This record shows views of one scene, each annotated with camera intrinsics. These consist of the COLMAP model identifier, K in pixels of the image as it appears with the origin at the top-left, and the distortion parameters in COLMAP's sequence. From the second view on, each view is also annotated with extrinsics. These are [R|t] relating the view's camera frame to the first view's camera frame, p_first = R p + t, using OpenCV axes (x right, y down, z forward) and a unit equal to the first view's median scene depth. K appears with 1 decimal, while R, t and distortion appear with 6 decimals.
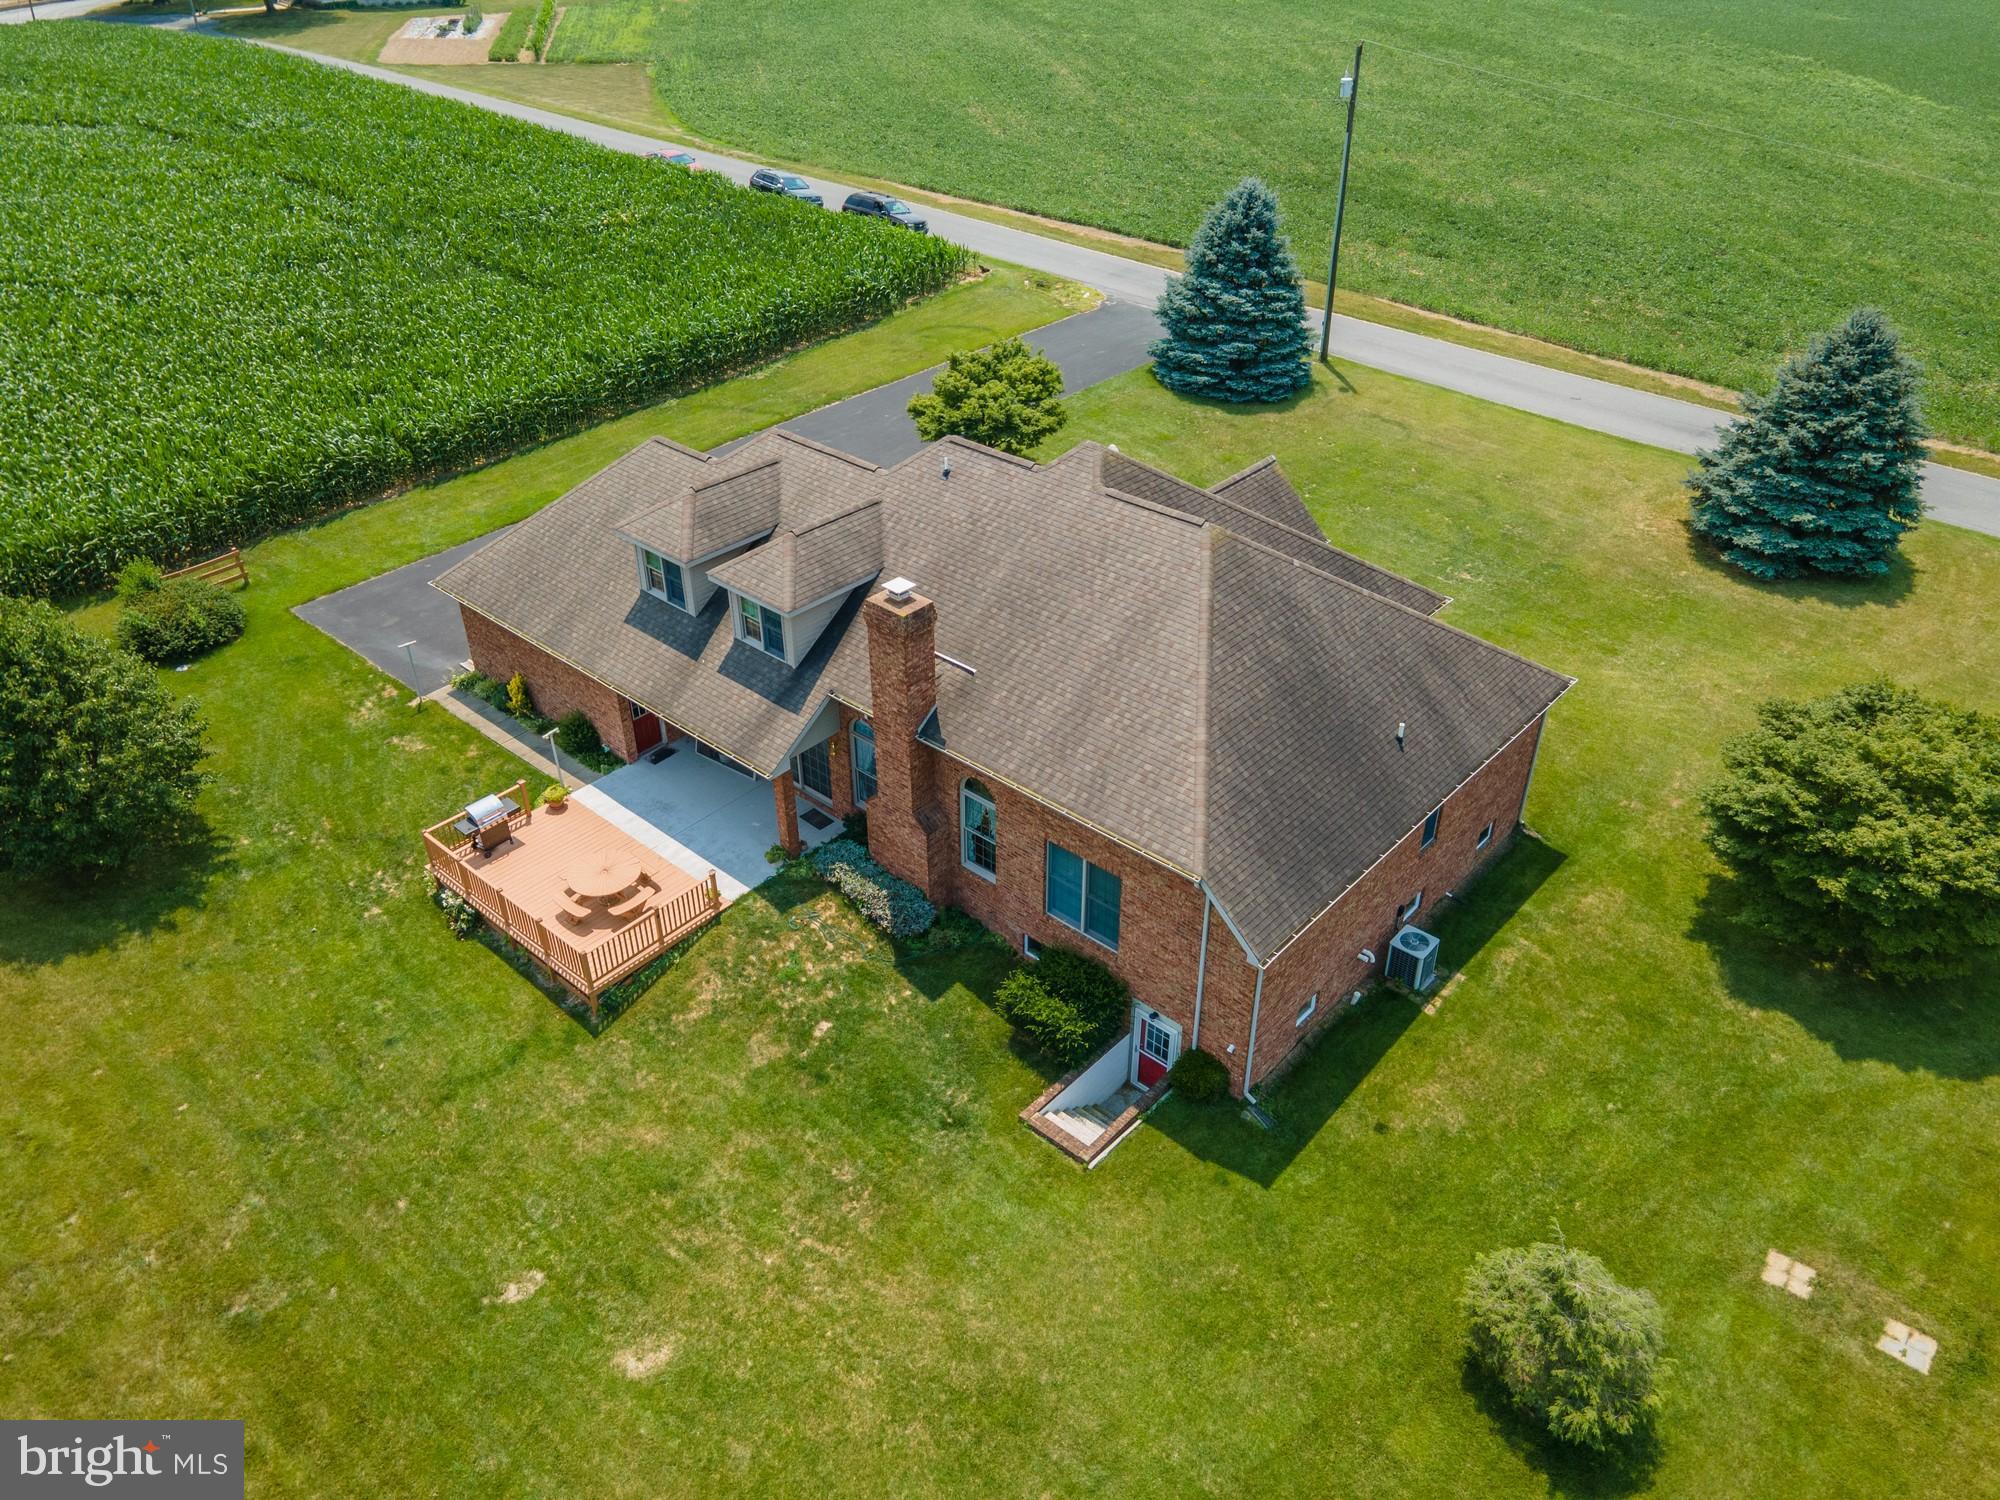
lens RADIAL K [[1438.1, 0, 1000.0], [0, 1438.1, 750.0], [0, 0, 1]] dist [0.033775, 0.003057]
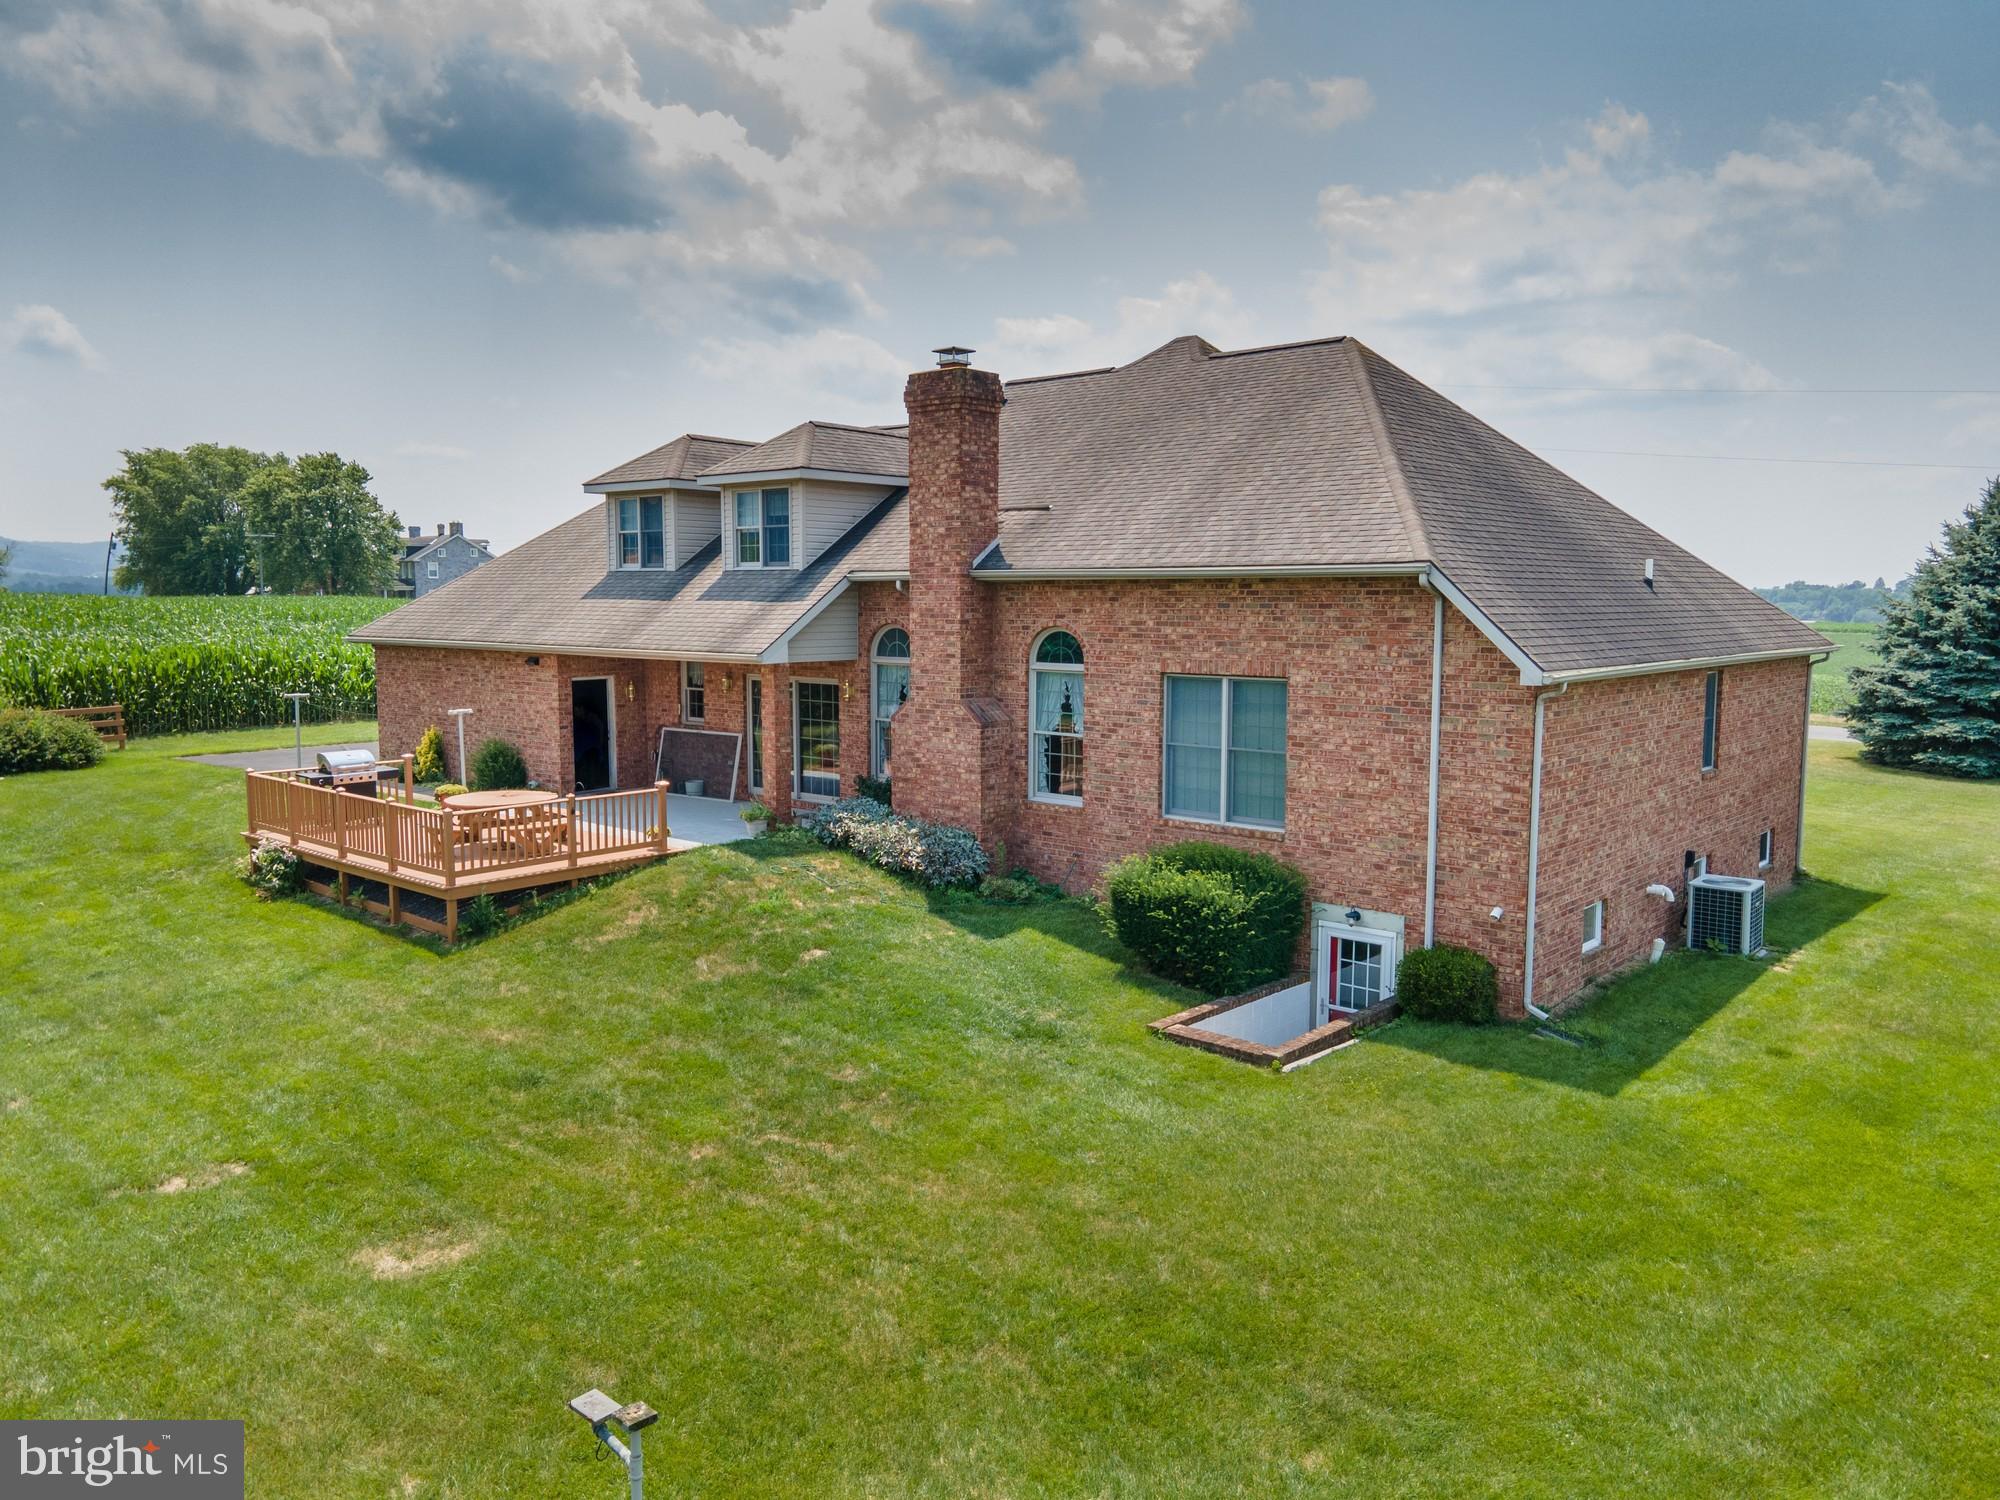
lens RADIAL K [[1453.5, 0, 1000.0], [0, 1453.5, 750.0], [0, 0, 1]] dist [-0.005671, 0.091685]
pose [[0.999968, 0.005186, 0.006021, -0.047635], [-0.001756, 0.883137, -0.469112, 0.405996], [-0.007751, 0.469087, 0.883118, 0.407551]]
